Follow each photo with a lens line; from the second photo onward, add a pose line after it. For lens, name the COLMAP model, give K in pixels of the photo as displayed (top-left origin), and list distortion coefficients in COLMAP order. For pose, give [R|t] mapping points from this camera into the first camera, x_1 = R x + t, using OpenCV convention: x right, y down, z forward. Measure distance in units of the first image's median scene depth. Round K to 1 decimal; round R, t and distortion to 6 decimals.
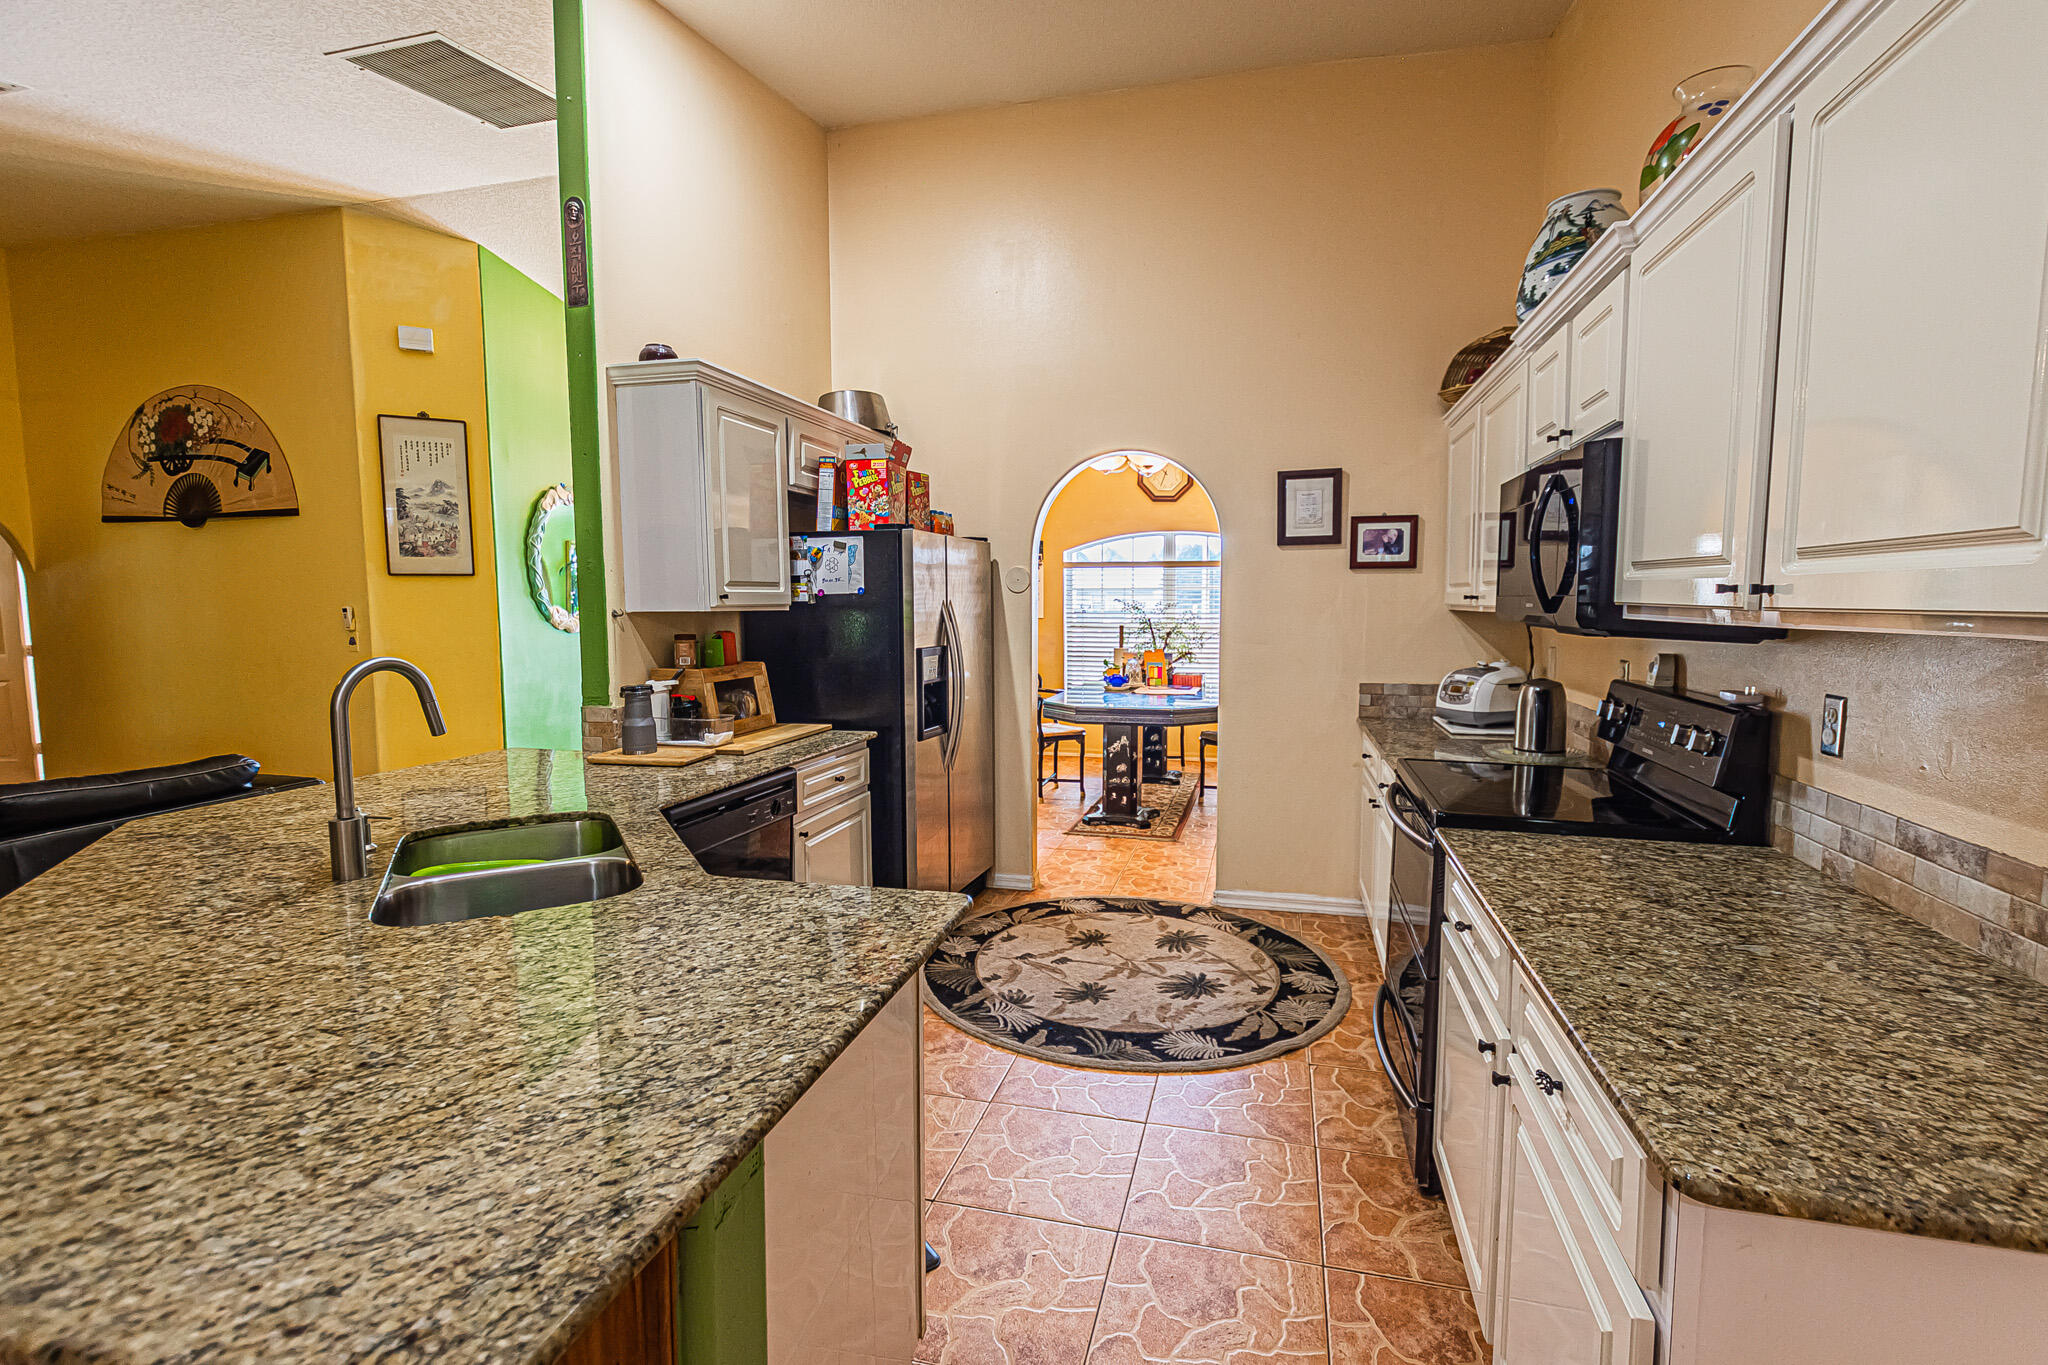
lens RADIAL K [[915.6, 0, 1031.3], [0, 915.6, 675.9], [0, 0, 1]] dist [-0.000770, -0.000406]
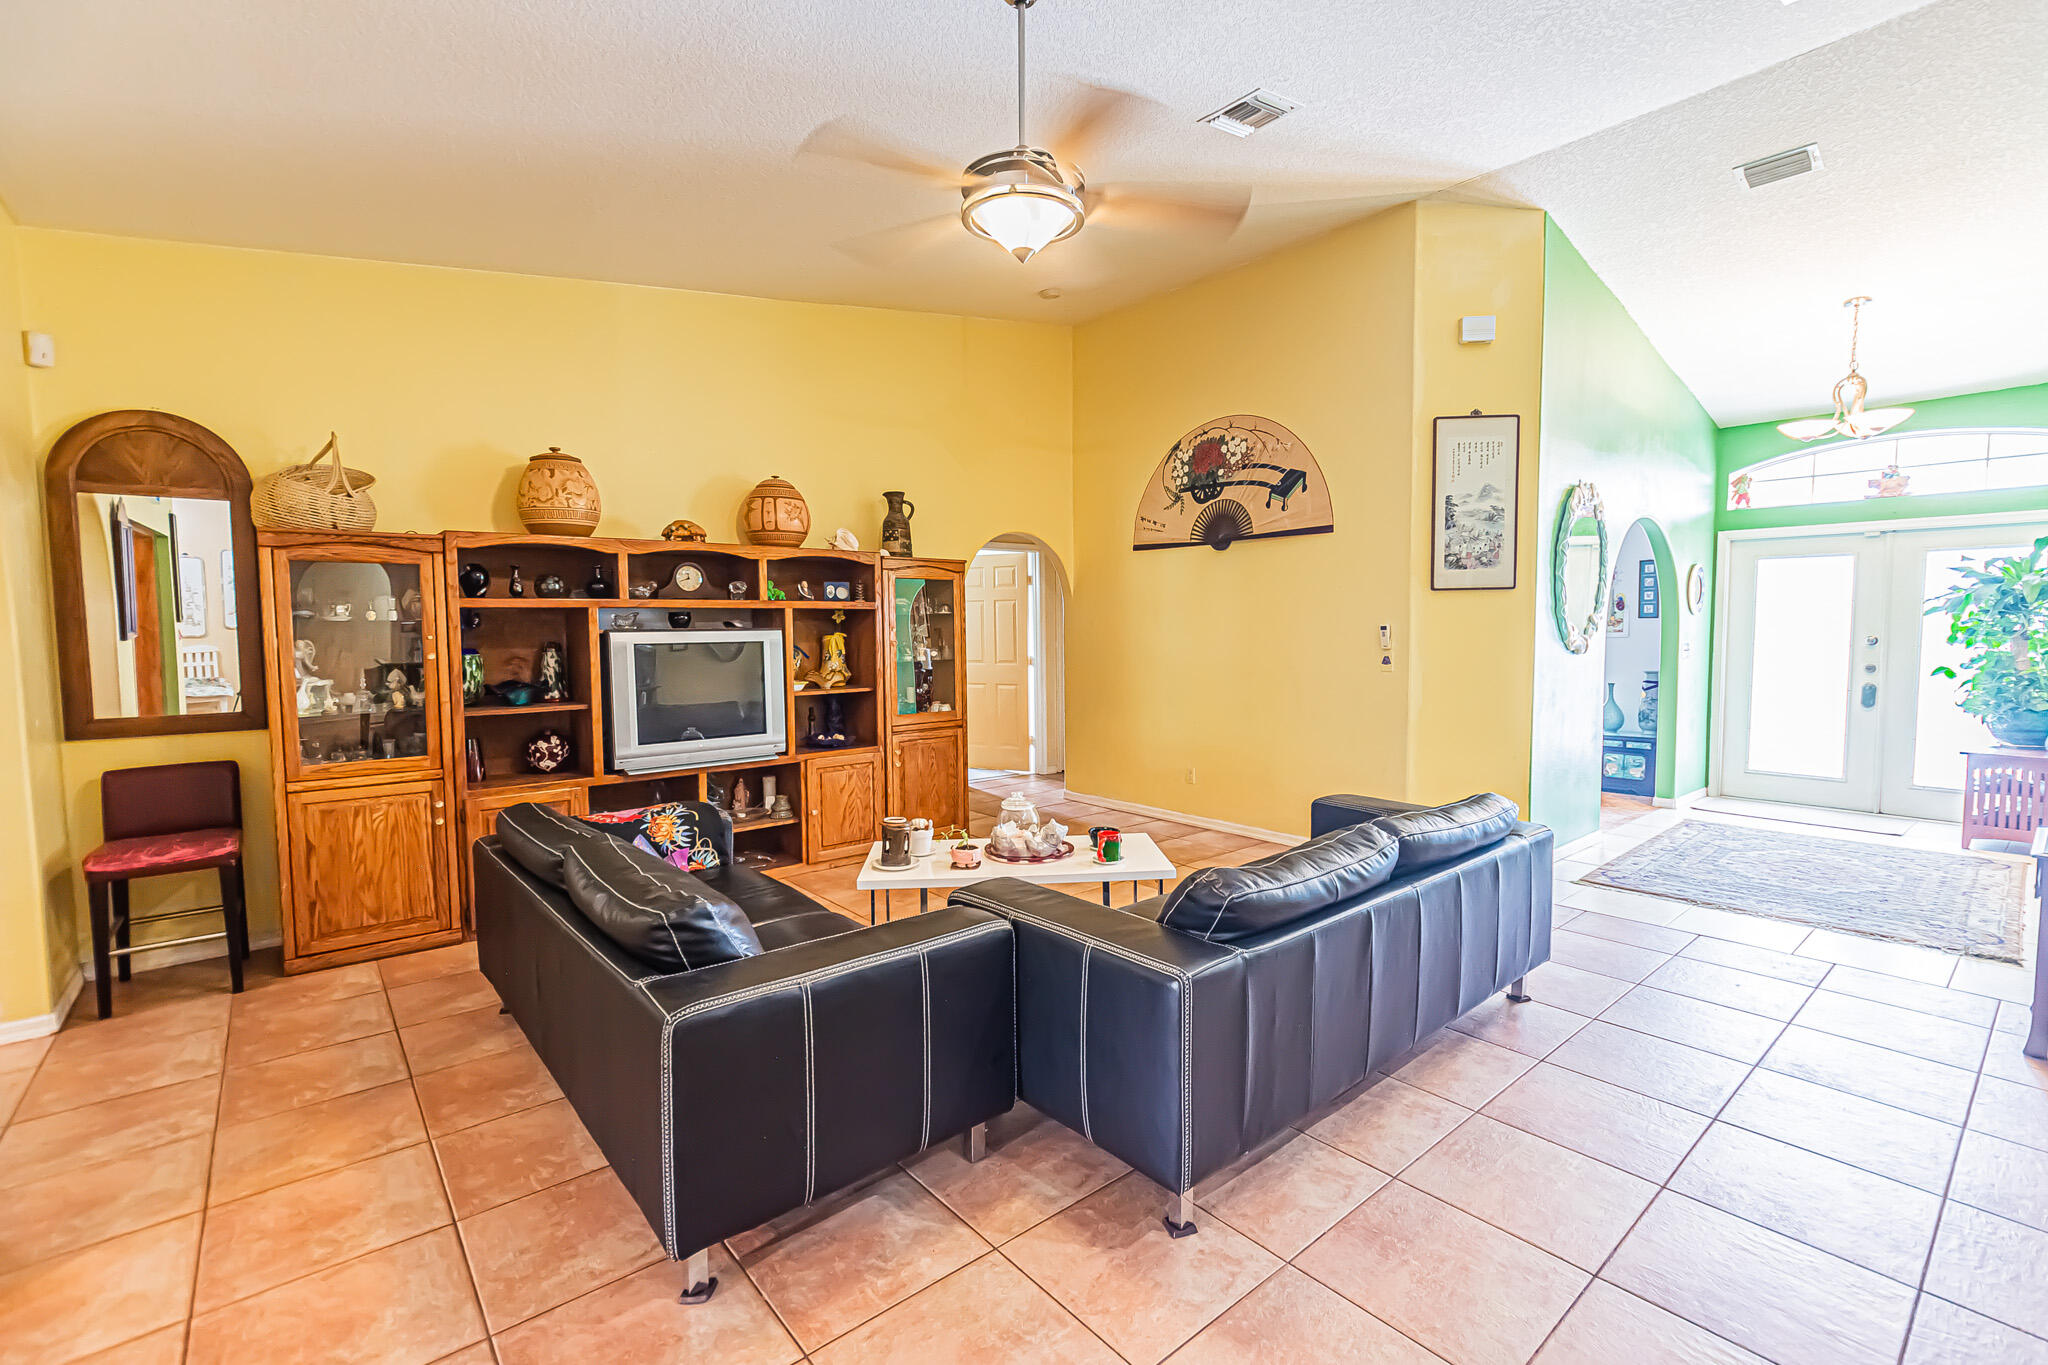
lens RADIAL K [[915.6, 0, 1030.3], [0, 915.6, 686.8], [0, 0, 1]] dist [-0.000770, -0.000406]
pose [[0.812815, 0.034752, -0.581485, -0.478734], [-0.042431, 0.999099, 0.000398, 0.004689], [0.580975, 0.024349, 0.813557, 0.011077]]
